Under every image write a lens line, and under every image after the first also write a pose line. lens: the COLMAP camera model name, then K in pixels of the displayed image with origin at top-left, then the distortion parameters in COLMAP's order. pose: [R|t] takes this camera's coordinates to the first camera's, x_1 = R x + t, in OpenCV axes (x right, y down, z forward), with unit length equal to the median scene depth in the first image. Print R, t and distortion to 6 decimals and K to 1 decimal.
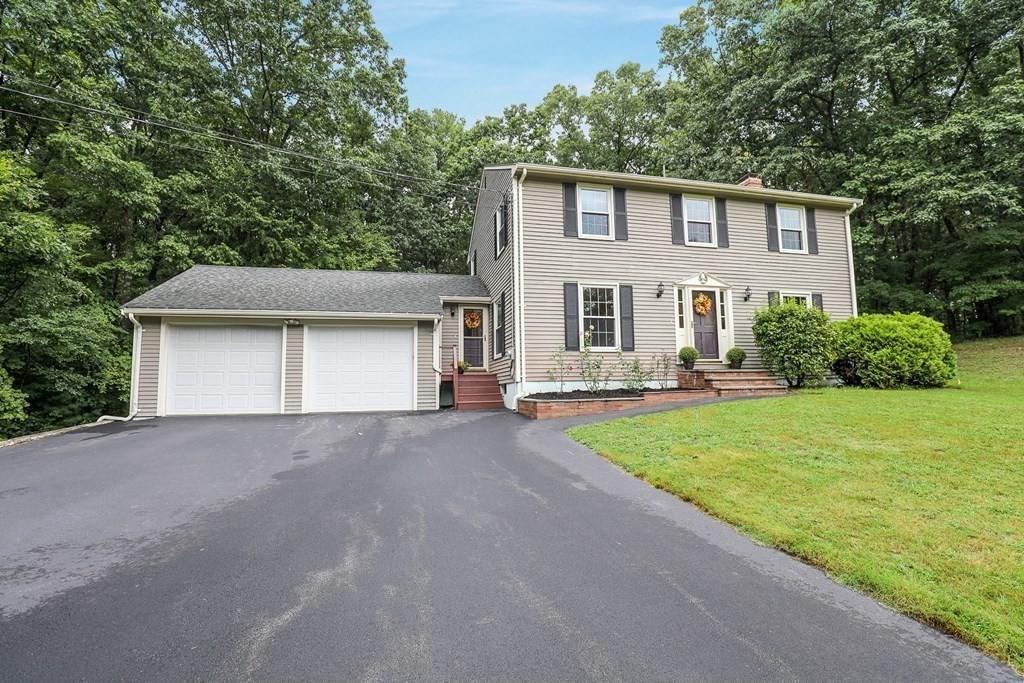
lens RADIAL K [[484.1, 0, 518.0], [0, 484.1, 343.8], [0, 0, 1]] dist [-0.026063, 0.000597]
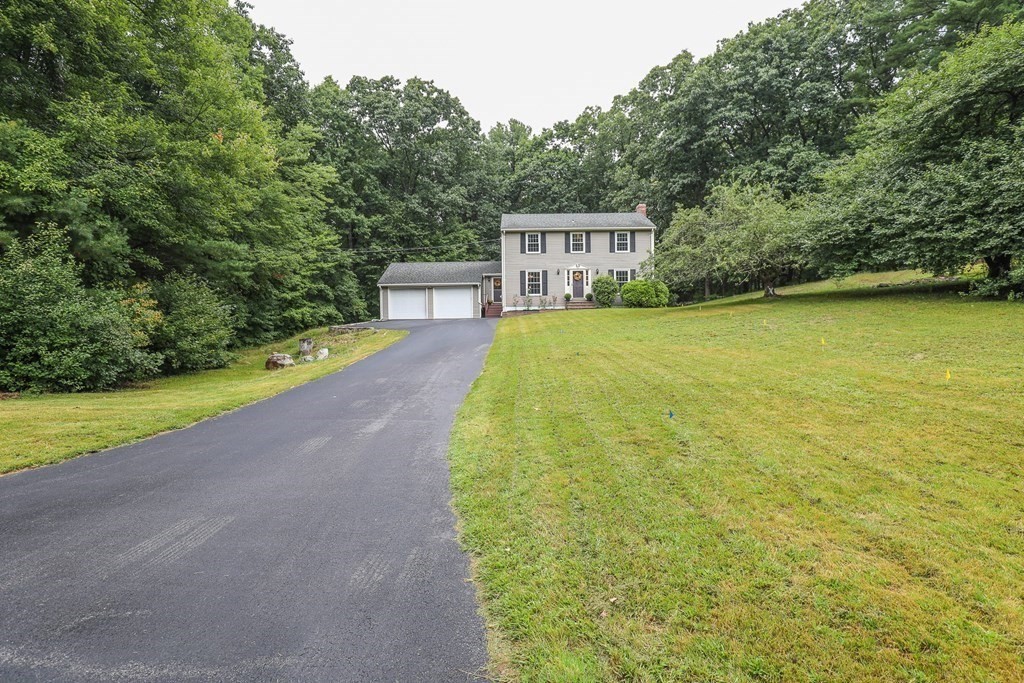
lens RADIAL K [[475.3, 0, 515.5], [0, 475.3, 349.7], [0, 0, 1]] dist [-0.023259, 0.000650]
pose [[0.971096, 0.012154, -0.238379, 0.666636], [0.021075, 0.990436, 0.136355, -0.046909], [0.237756, -0.137438, 0.961552, -1.548605]]
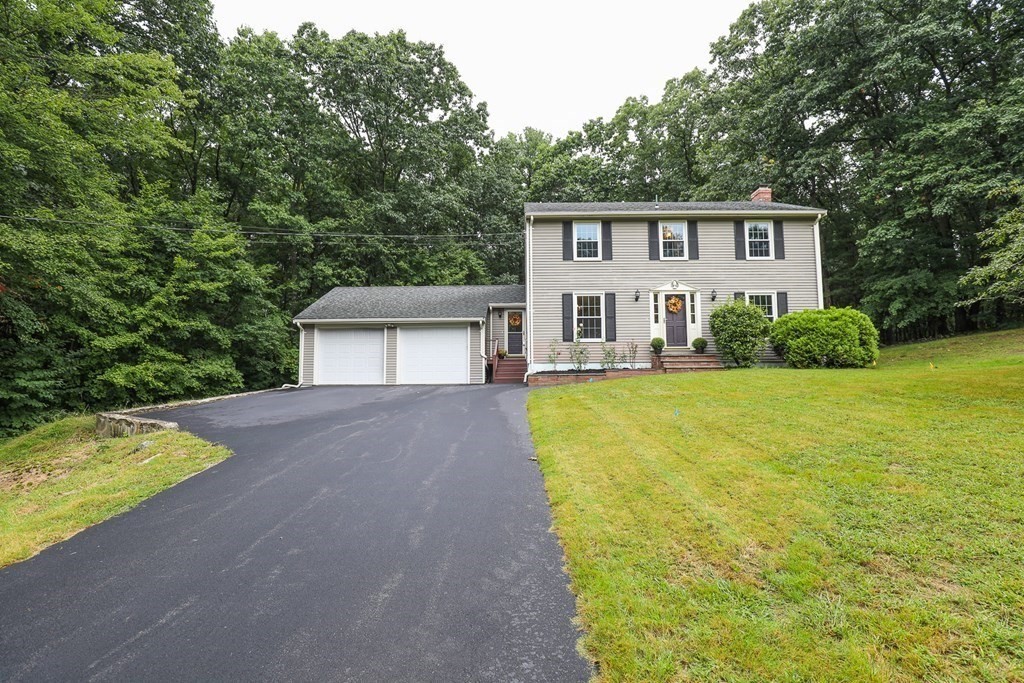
lens RADIAL K [[475.3, 0, 515.5], [0, 475.3, 349.7], [0, 0, 1]] dist [-0.023259, 0.000650]
pose [[0.968490, -0.008368, -0.248912, 0.283974], [0.015921, 0.999471, 0.028348, -0.003579], [0.248544, -0.031418, 0.968111, -0.353809]]
